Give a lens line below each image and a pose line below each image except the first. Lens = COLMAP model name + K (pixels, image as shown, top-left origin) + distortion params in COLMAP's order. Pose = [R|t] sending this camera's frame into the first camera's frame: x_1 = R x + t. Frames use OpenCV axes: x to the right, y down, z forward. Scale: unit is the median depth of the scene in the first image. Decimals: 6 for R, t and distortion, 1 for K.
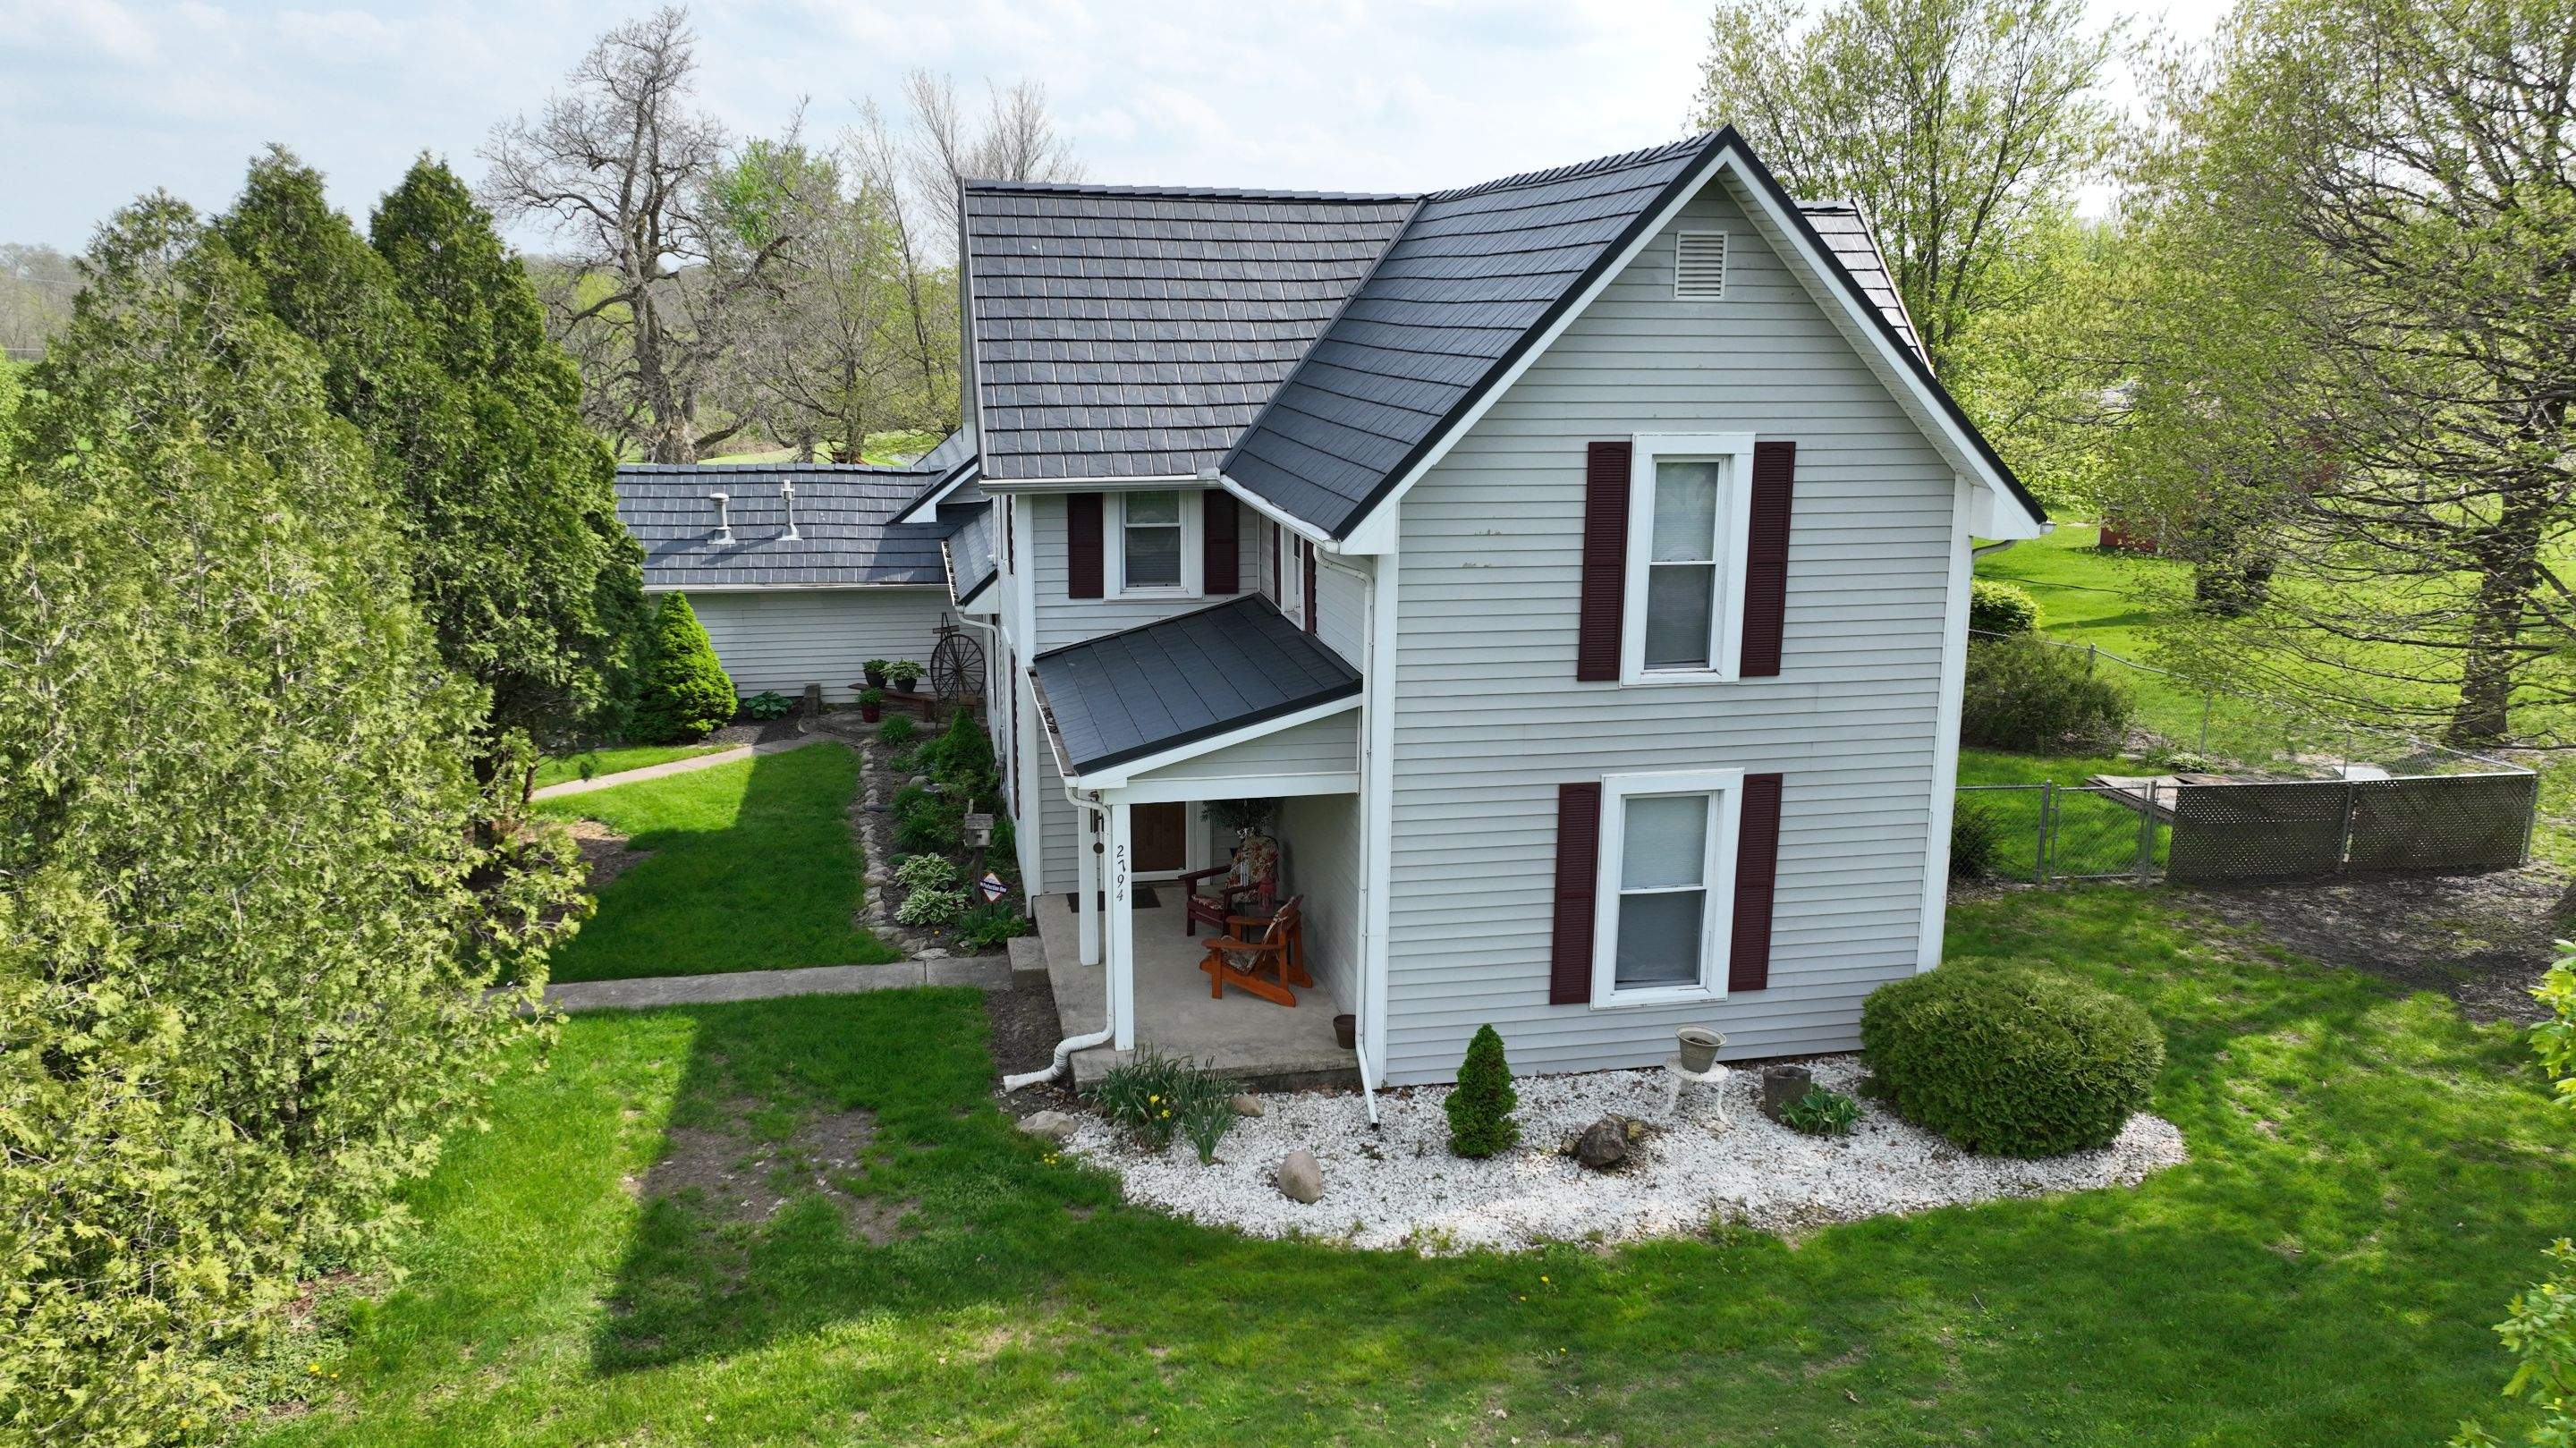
lens RADIAL K [[1813.5, 0, 1288.8], [0, 1813.5, 718.8], [0, 0, 1]] dist [0.004213, 0.002791]
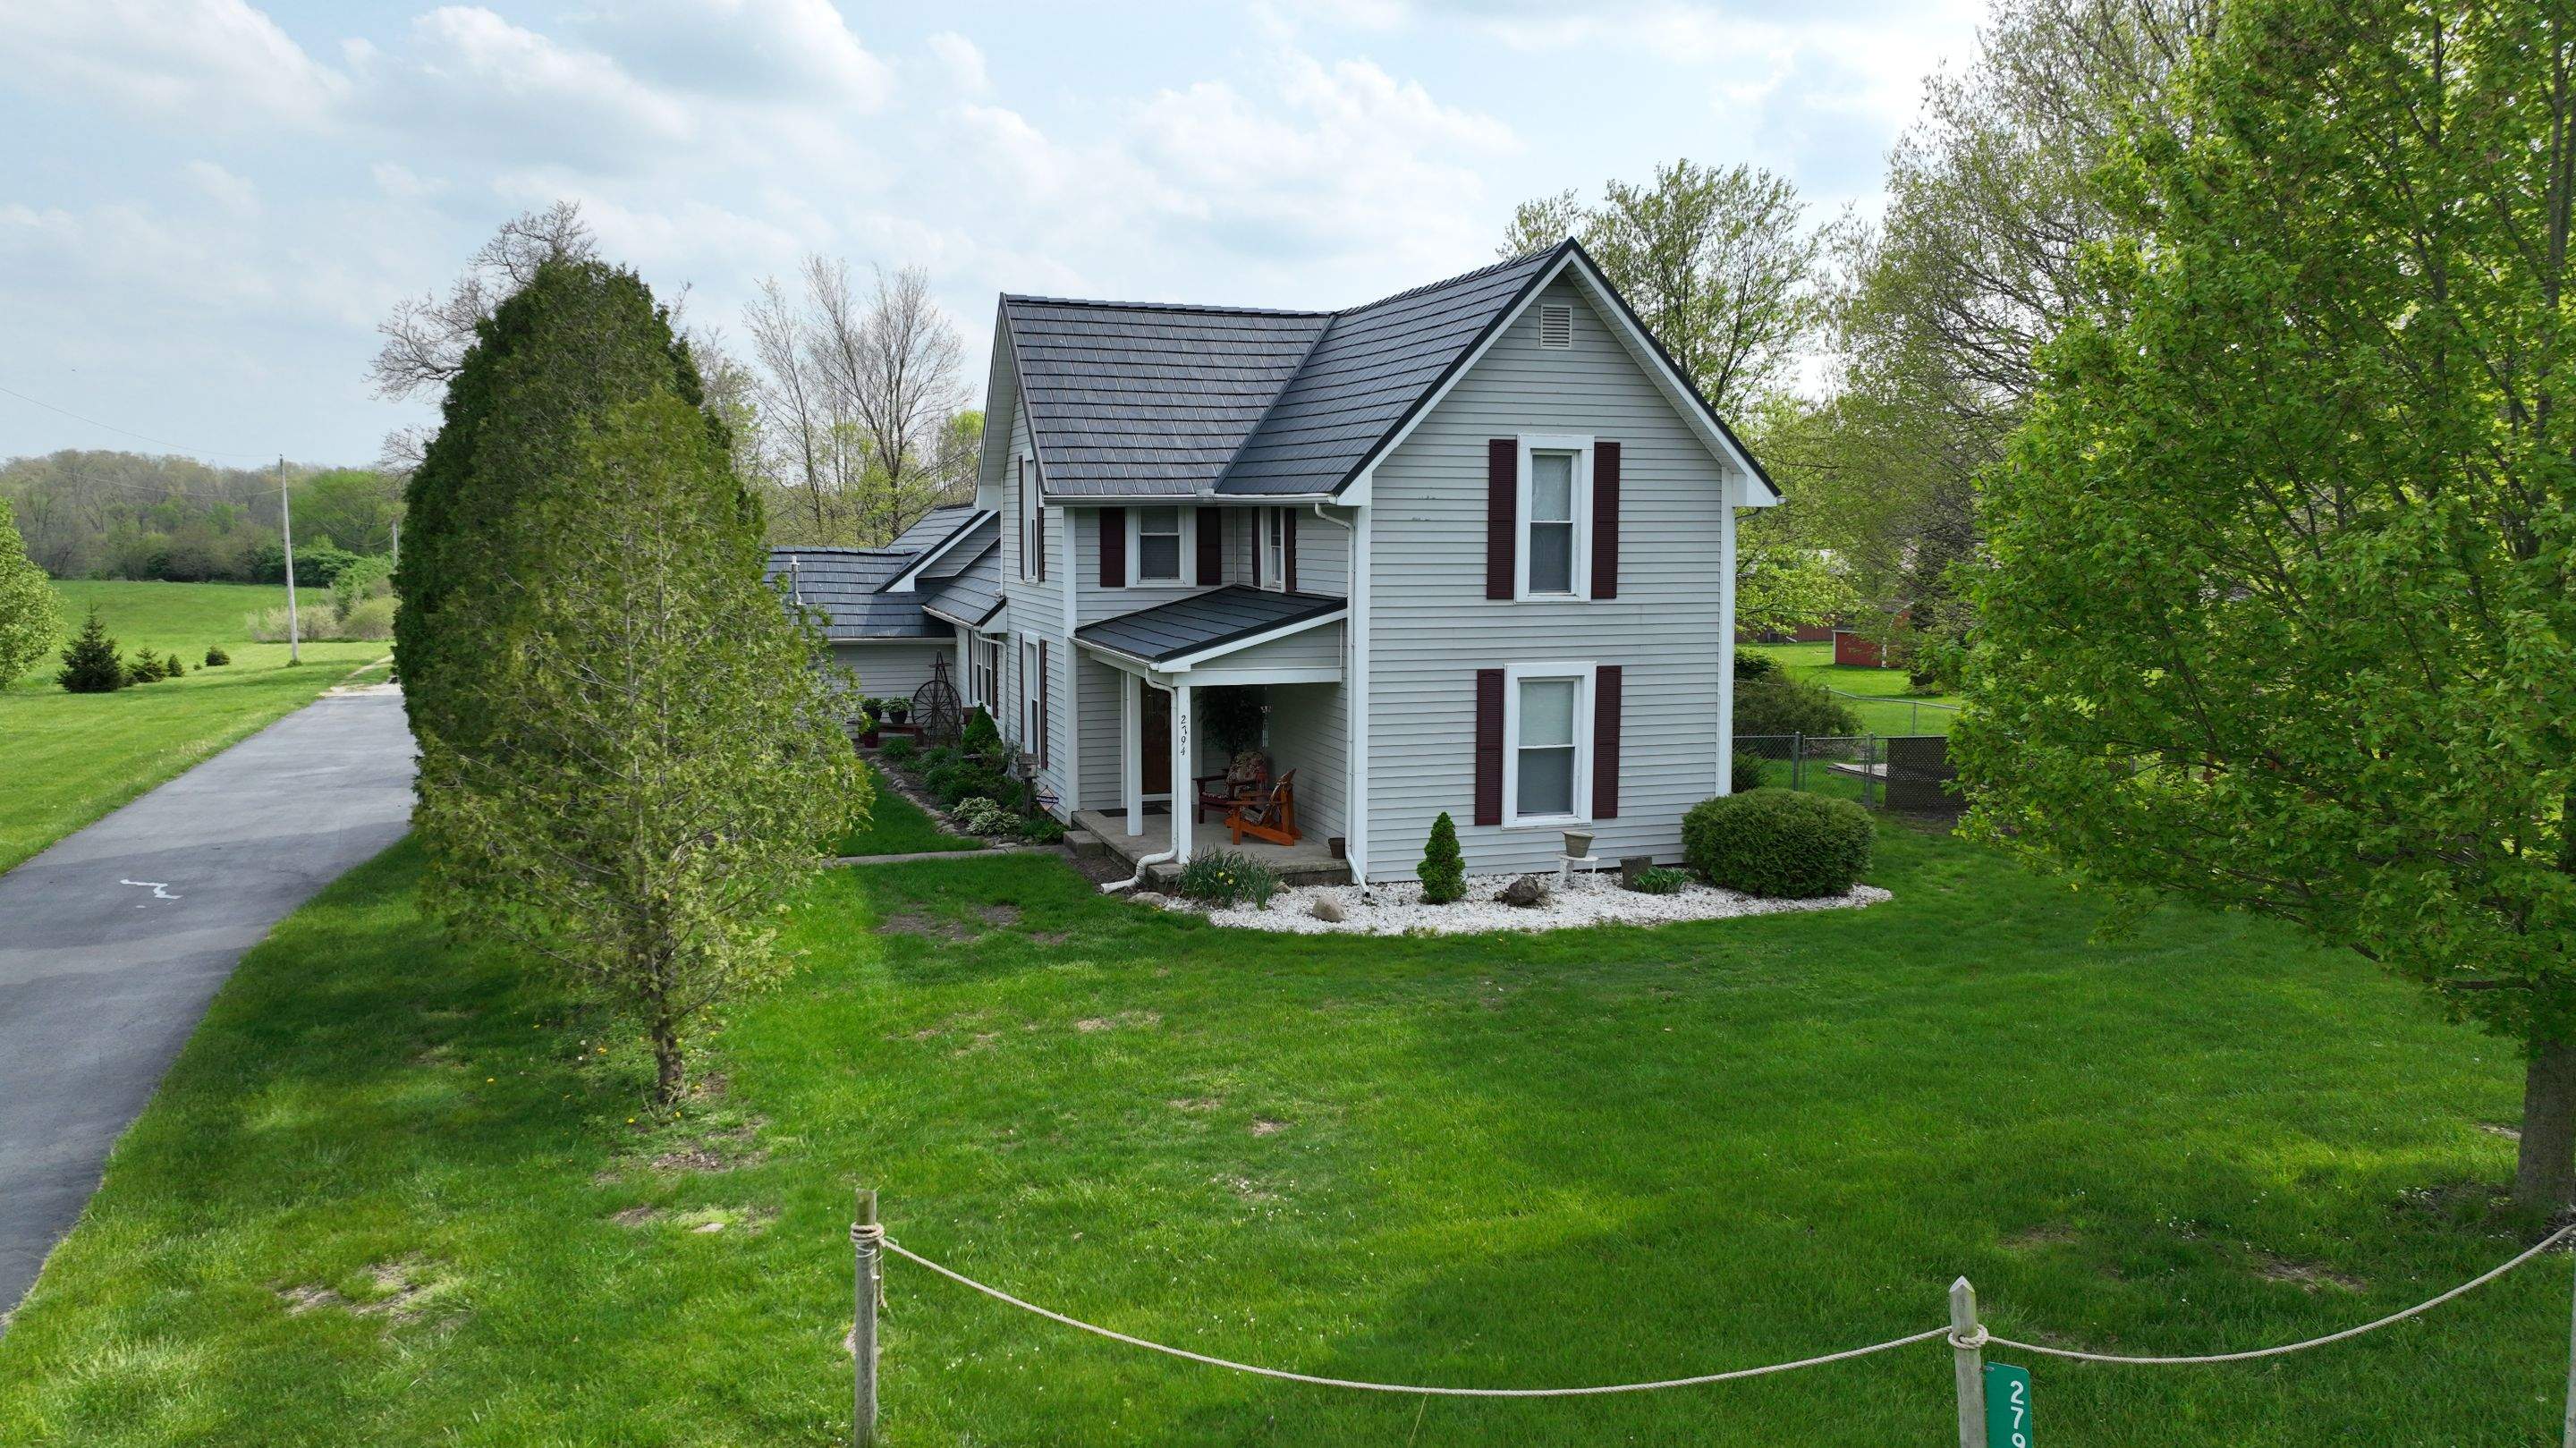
lens RADIAL K [[1813.5, 0, 1292.4], [0, 1813.5, 720.7], [0, 0, 1]] dist [0.004213, 0.002791]
pose [[0.992477, -0.019509, 0.120870, -0.176250], [0.032676, 0.993621, -0.107932, 0.226398], [-0.117993, 0.111069, 0.986783, -0.430695]]
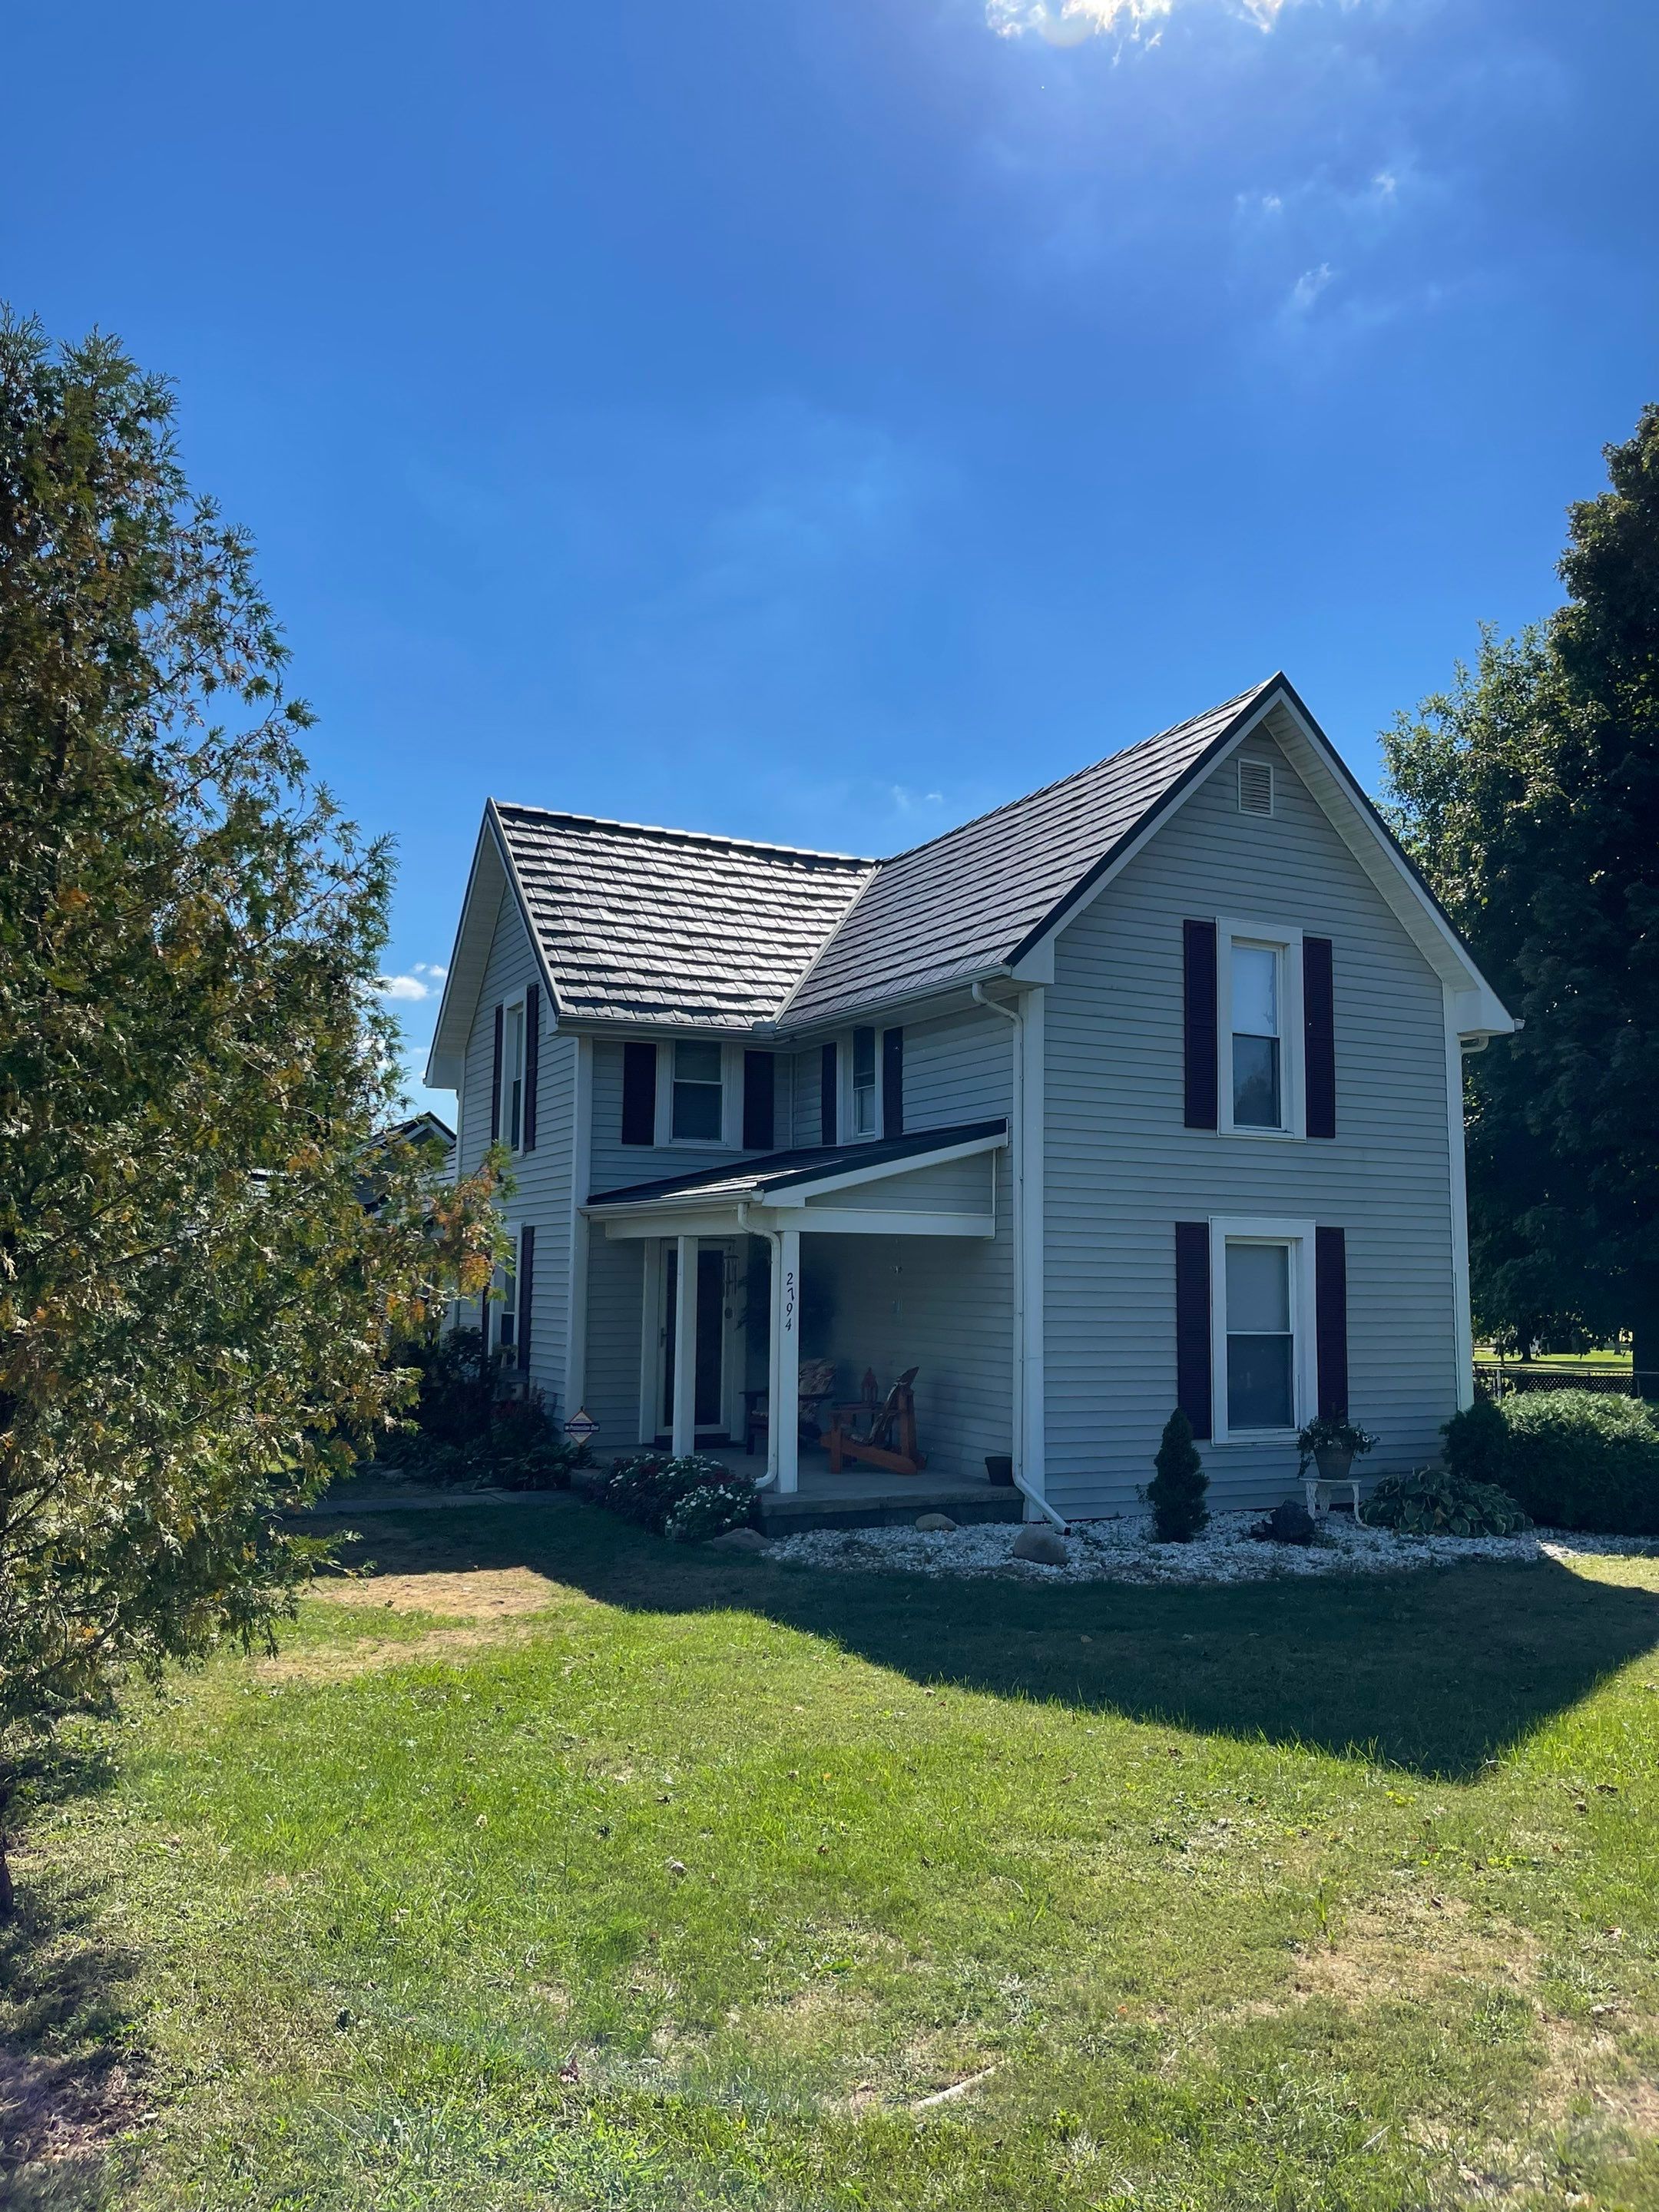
lens RADIAL K [[1703.4, 0, 848.3], [0, 1703.4, 1092.3], [0, 0, 1]] dist [0.059453, -0.074932]
pose [[0.965786, 0.031610, 0.257405, -0.302121], [0.053869, 0.946445, -0.318341, 0.272469], [-0.253682, 0.321315, 0.912361, 0.080376]]
